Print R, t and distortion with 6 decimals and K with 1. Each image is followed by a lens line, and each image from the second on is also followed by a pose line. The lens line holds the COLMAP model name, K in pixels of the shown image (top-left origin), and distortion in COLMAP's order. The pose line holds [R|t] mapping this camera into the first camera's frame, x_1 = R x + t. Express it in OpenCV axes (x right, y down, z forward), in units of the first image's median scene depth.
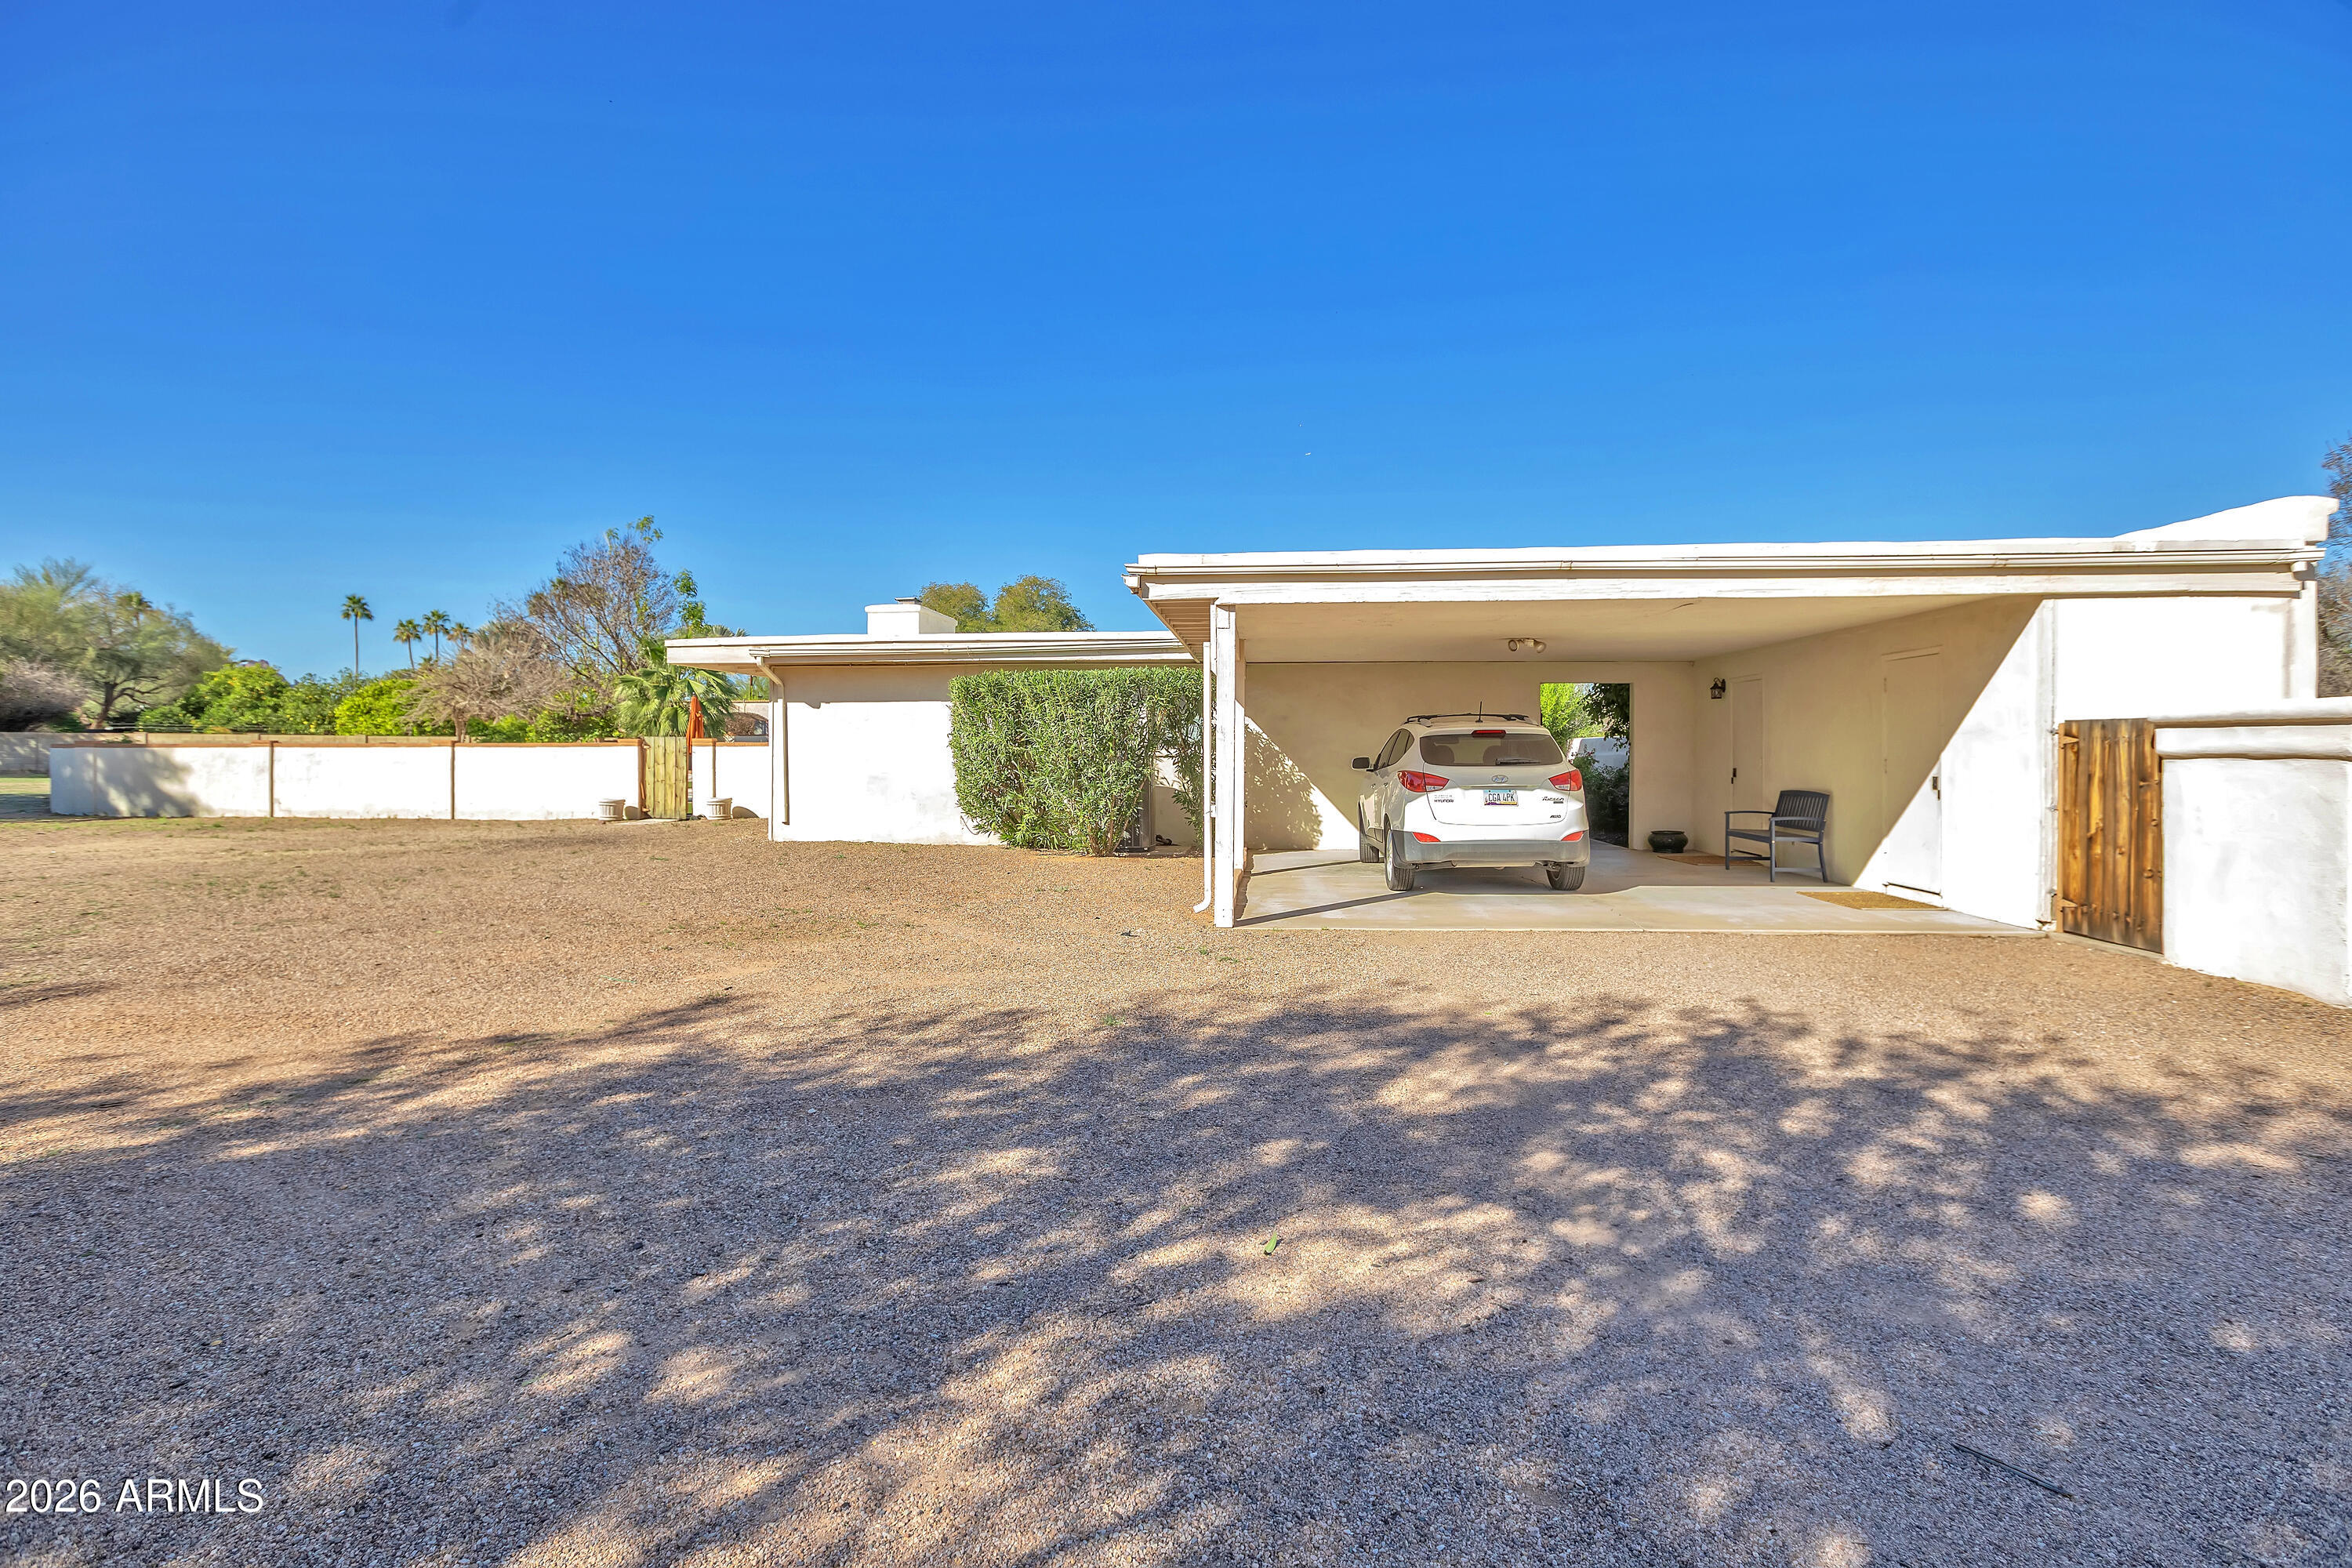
lens RADIAL K [[1099.3, 0, 1170.1], [0, 1099.3, 743.1], [0, 0, 1]] dist [-0.028604, 0.014177]
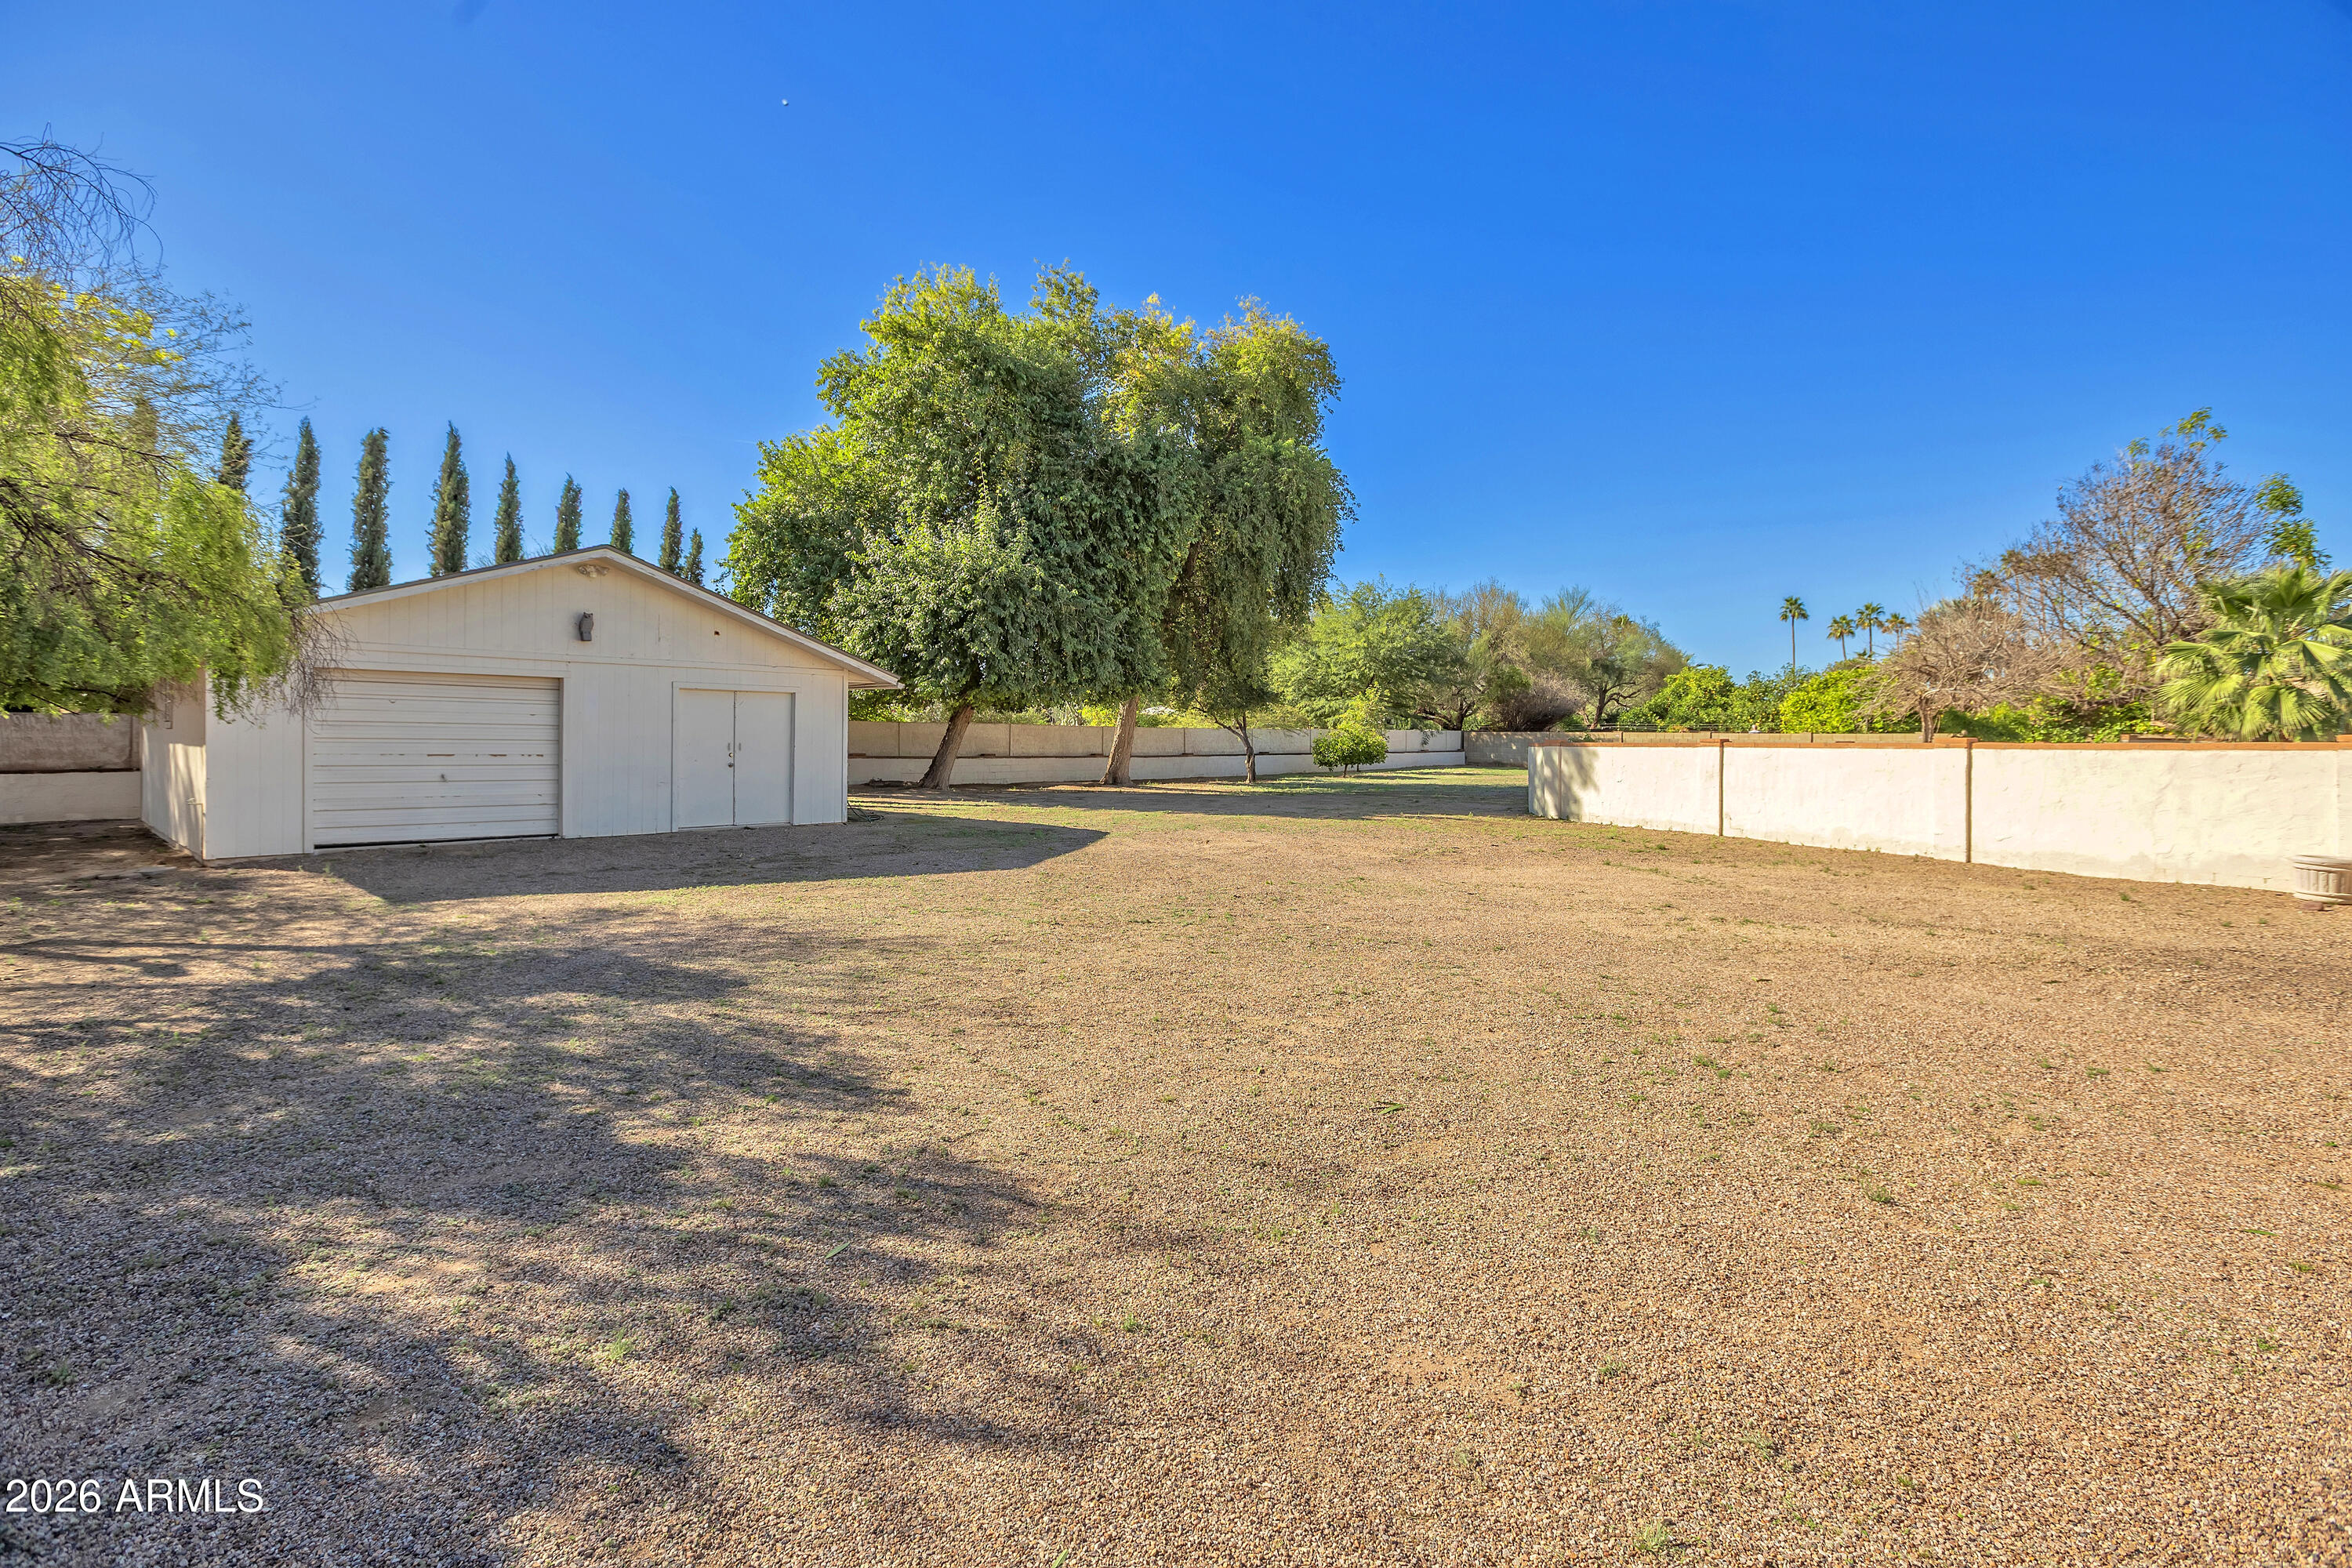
lens RADIAL K [[1099.3, 0, 1170.1], [0, 1099.3, 743.1], [0, 0, 1]] dist [-0.028604, 0.014177]
pose [[0.400016, 0.001947, -0.916506, -0.102799], [0.000009, 0.999998, 0.002128, -0.000526], [0.916508, -0.000859, 0.400015, 0.124243]]
